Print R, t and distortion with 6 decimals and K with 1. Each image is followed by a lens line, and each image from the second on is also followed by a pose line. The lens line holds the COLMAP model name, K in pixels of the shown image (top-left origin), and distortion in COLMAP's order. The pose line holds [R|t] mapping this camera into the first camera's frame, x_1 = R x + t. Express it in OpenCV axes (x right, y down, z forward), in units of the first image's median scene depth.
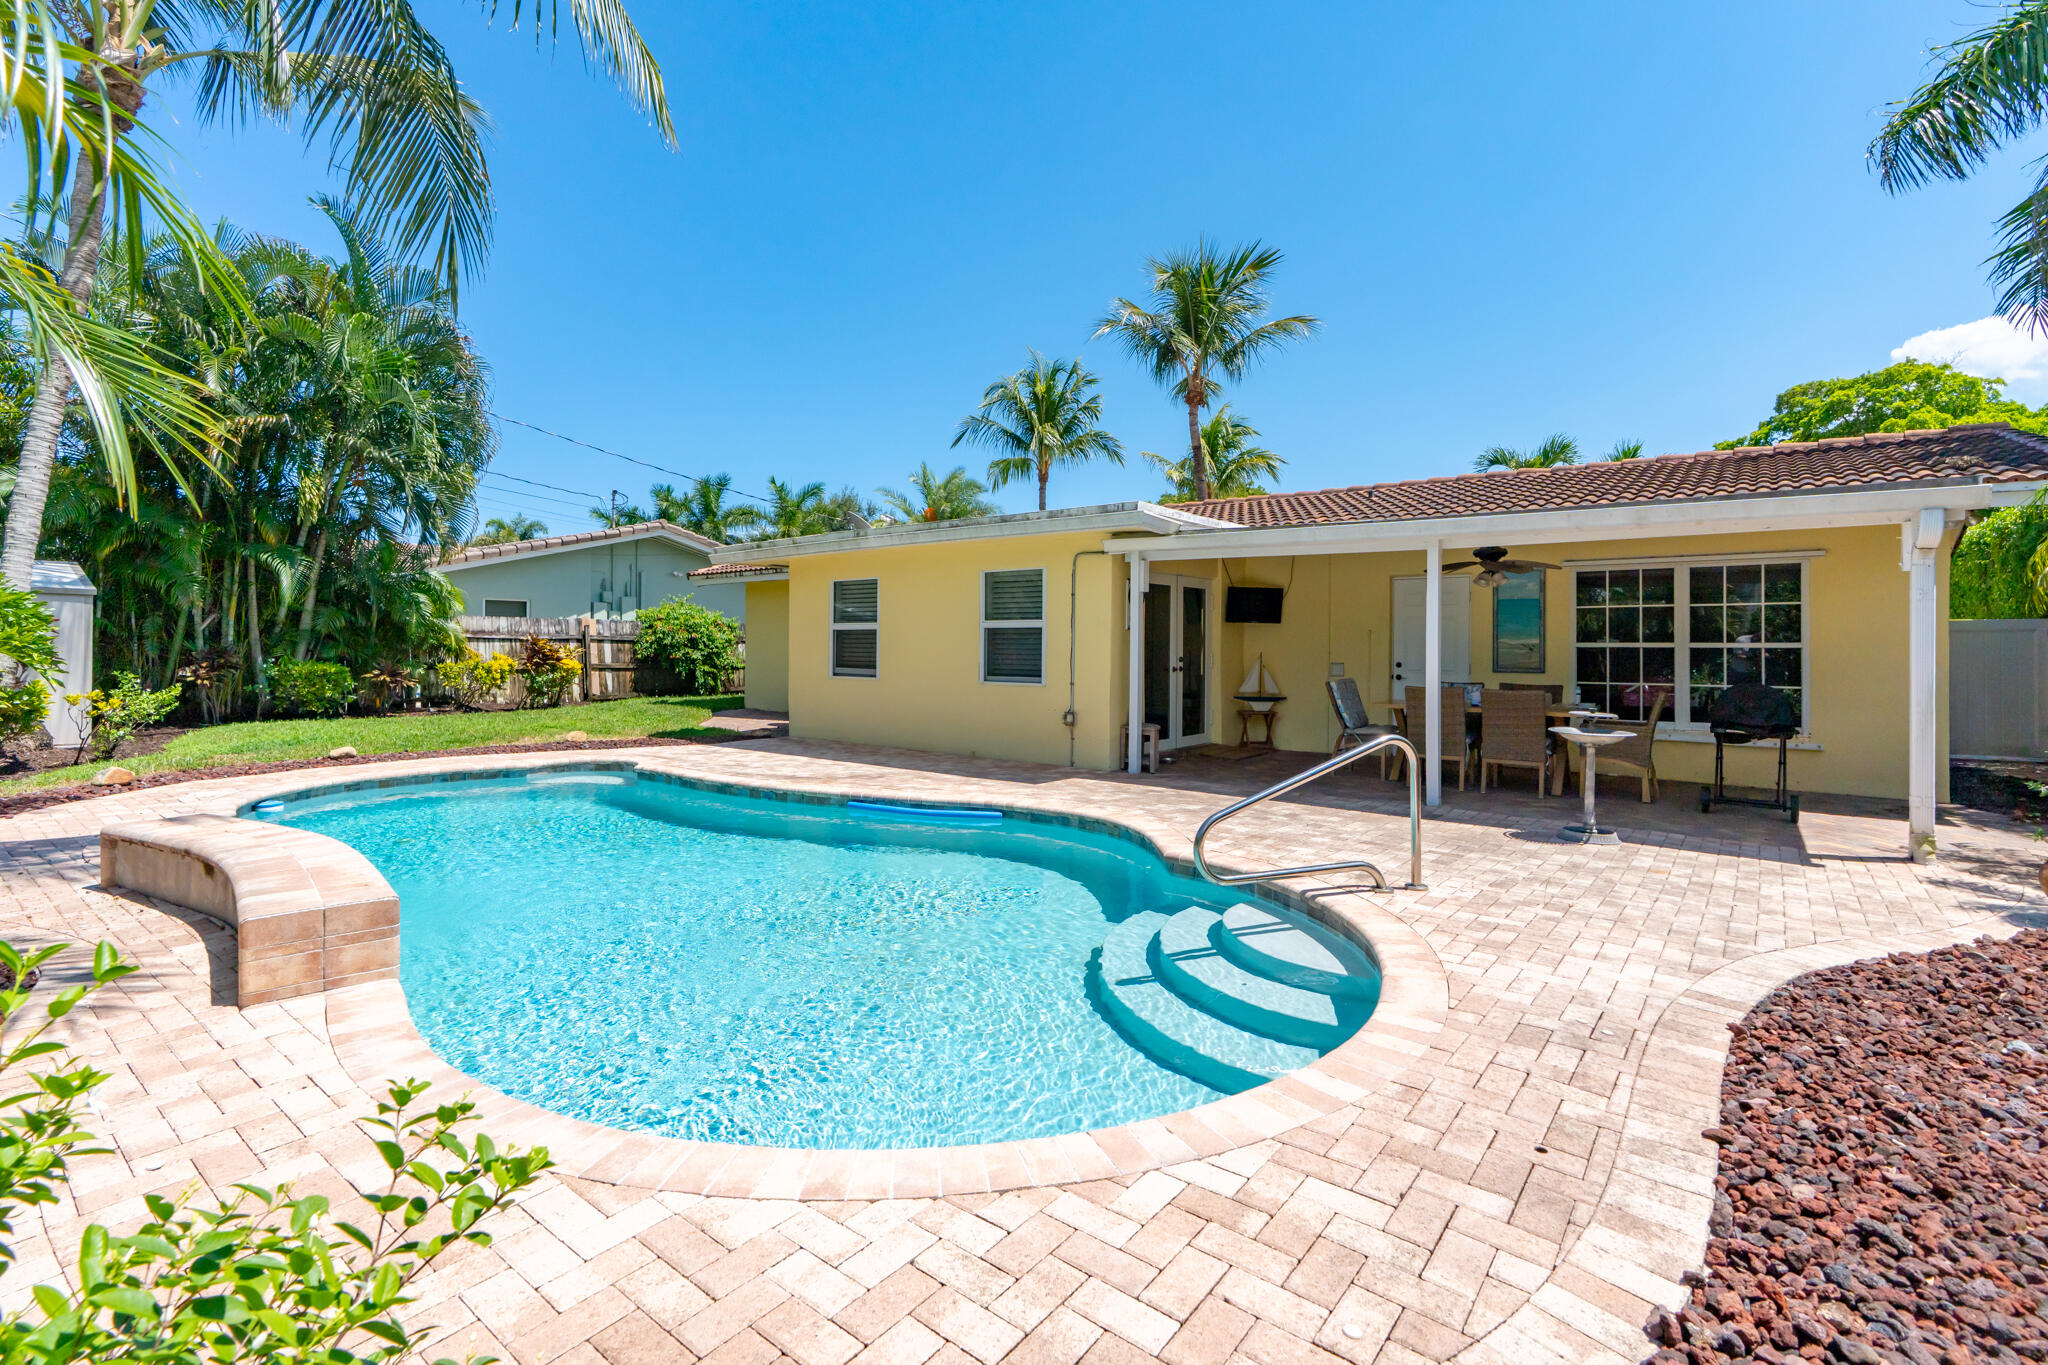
lens RADIAL K [[937.1, 0, 1005.1], [0, 937.1, 644.7], [0, 0, 1]] dist [-0.005219, 0.000955]
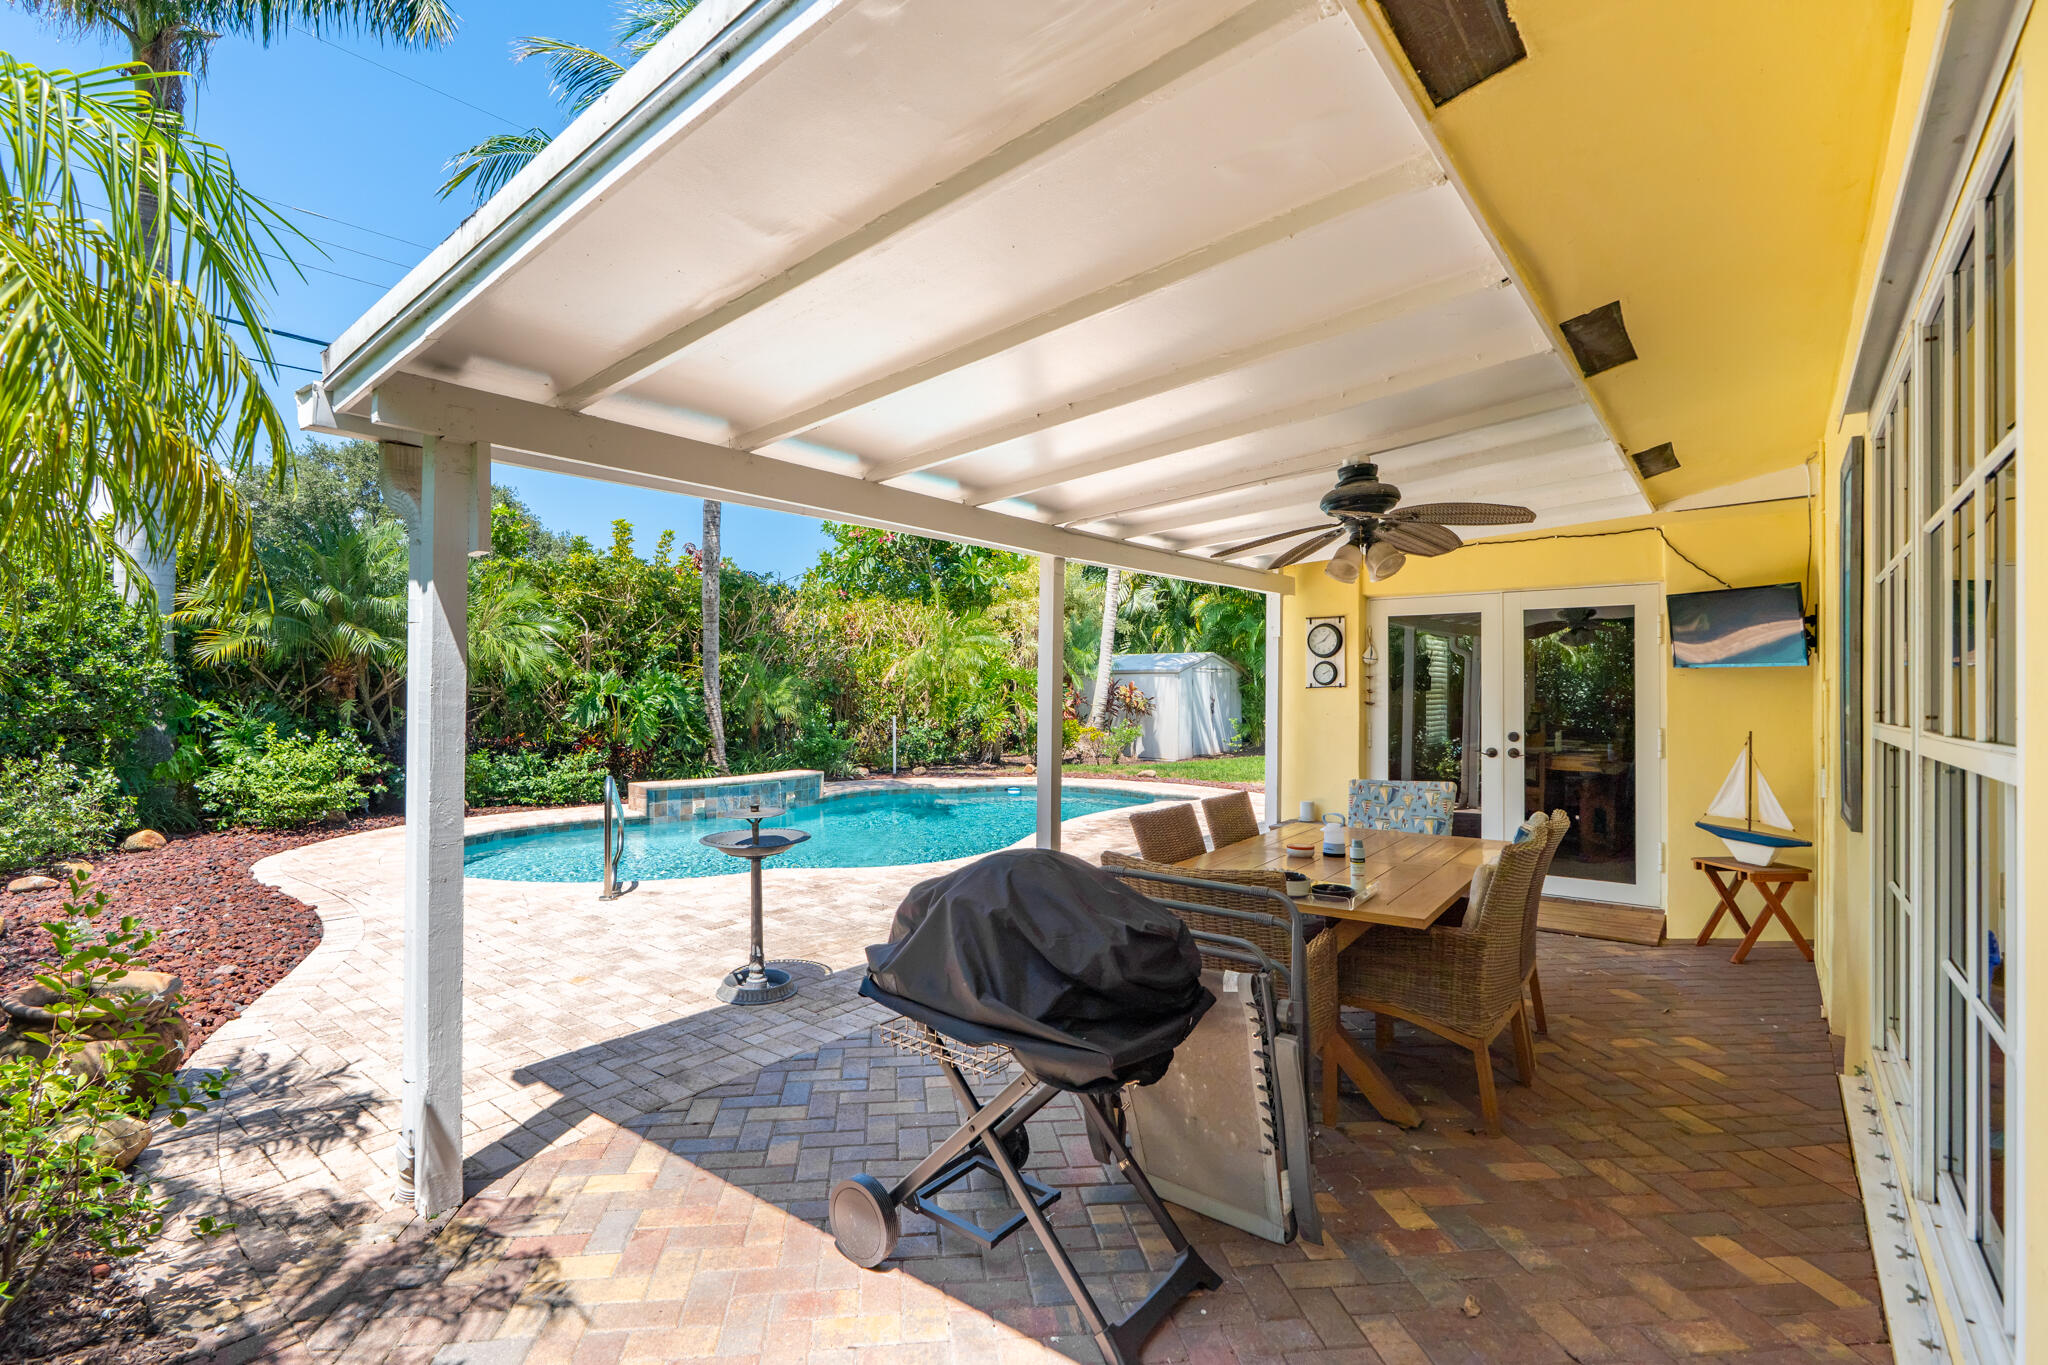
lens RADIAL K [[948.0, 0, 981.2], [0, 948.0, 688.2], [0, 0, 1]] dist [0.002367, 0.000901]
pose [[-0.011197, -0.009288, -0.999894, 0.577337], [-0.004537, 0.999947, -0.009238, -0.005599], [0.999927, 0.004433, -0.011239, 0.508120]]
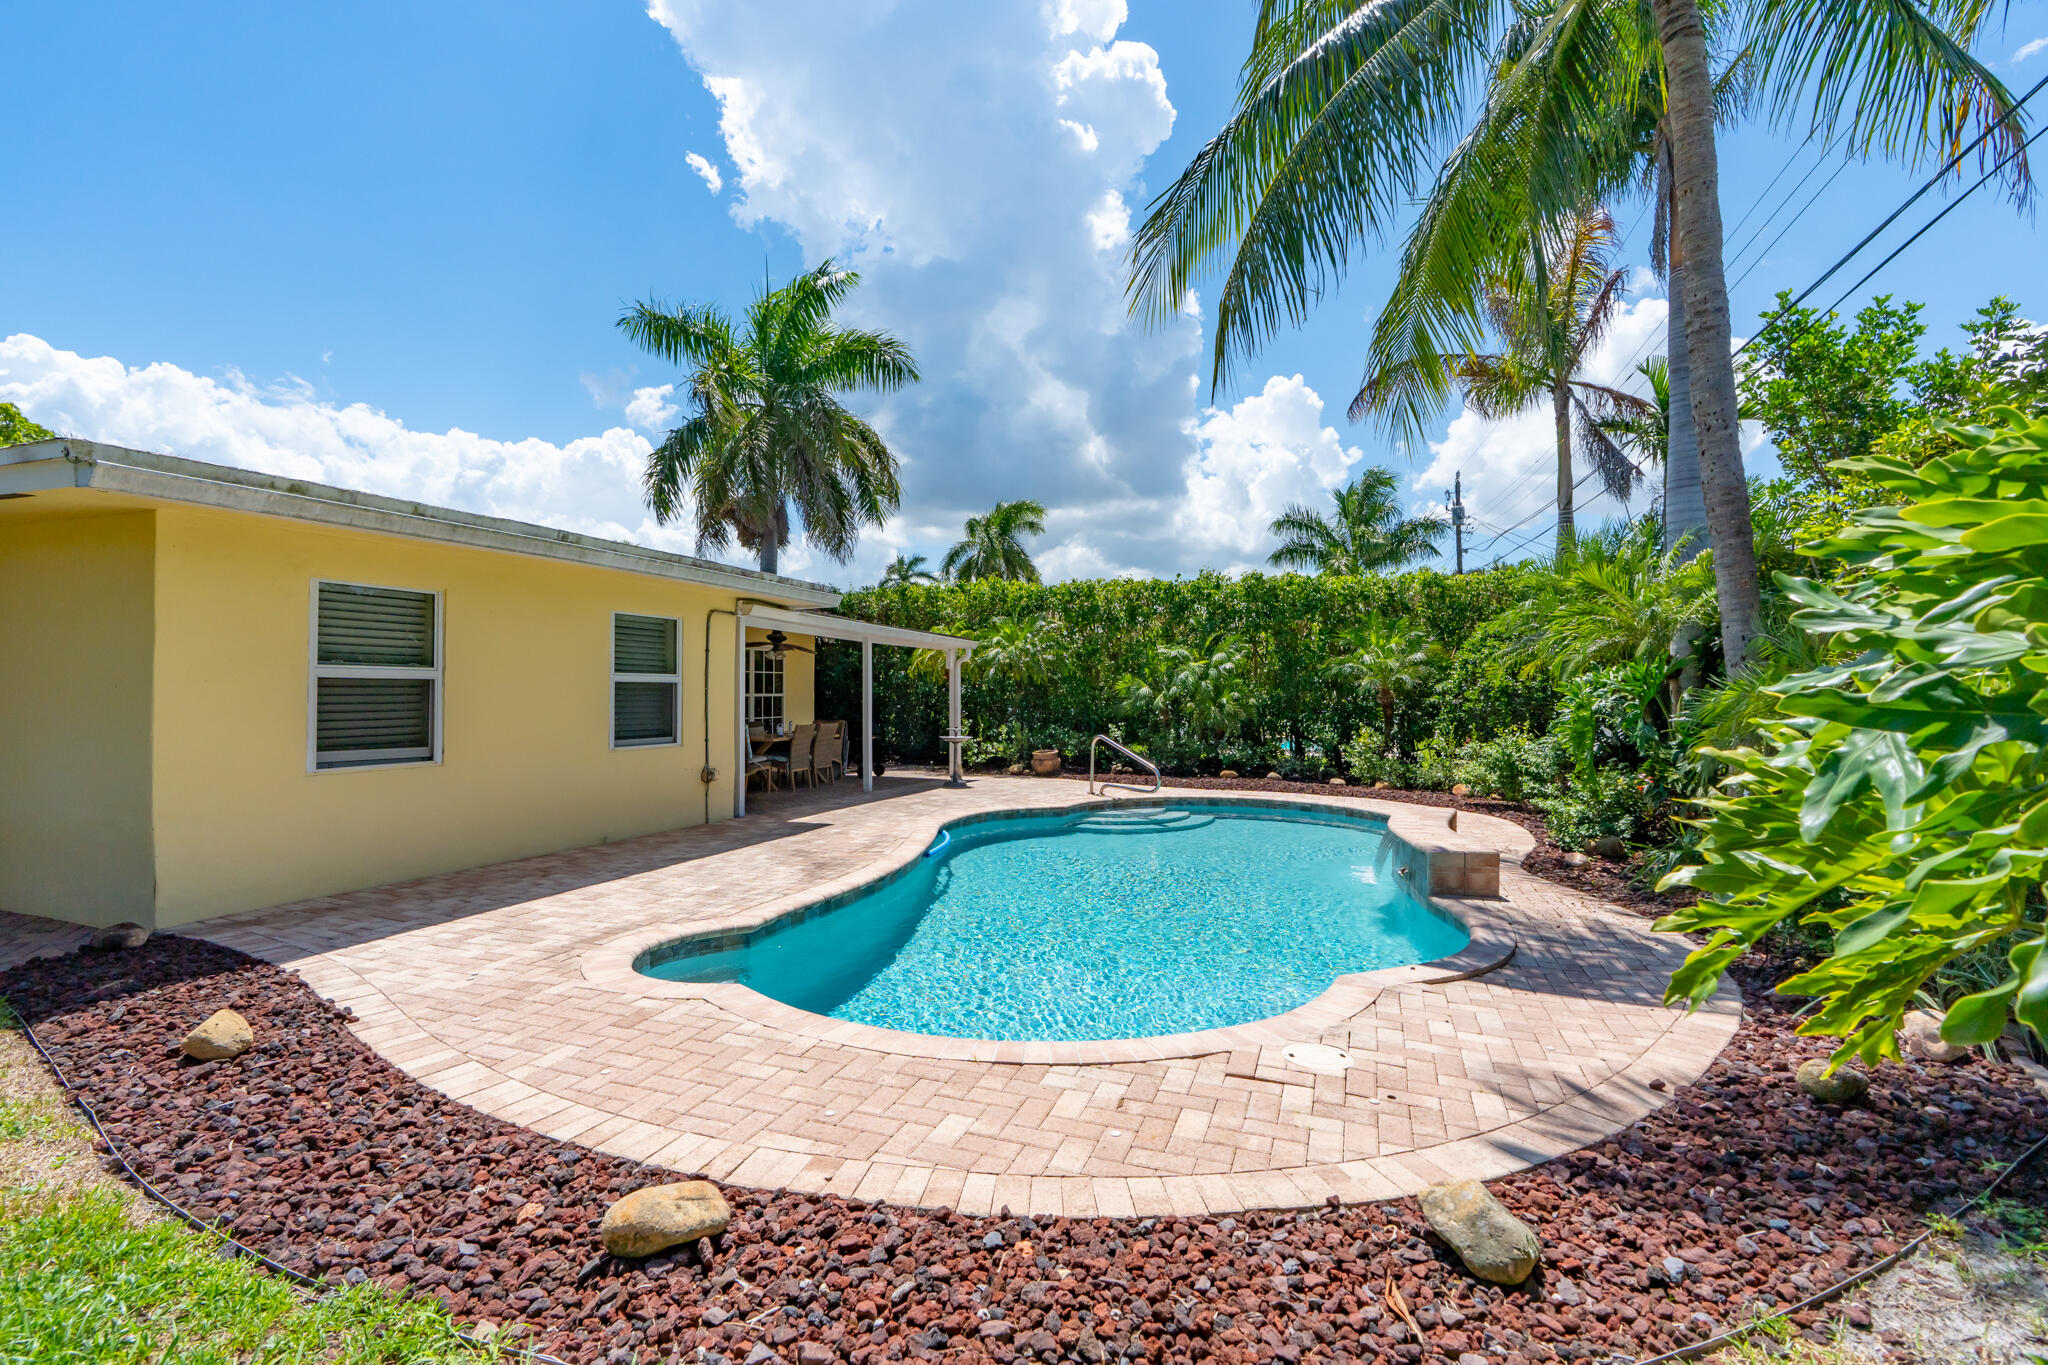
lens RADIAL K [[934.0, 0, 1015.4], [0, 934.0, 671.1], [0, 0, 1]] dist [-0.001183, 0.000387]
pose [[-0.313255, 0.012783, 0.949583, -0.651354], [-0.001004, 0.999904, -0.013791, -0.011680], [-0.949668, -0.005273, -0.313212, 0.674812]]
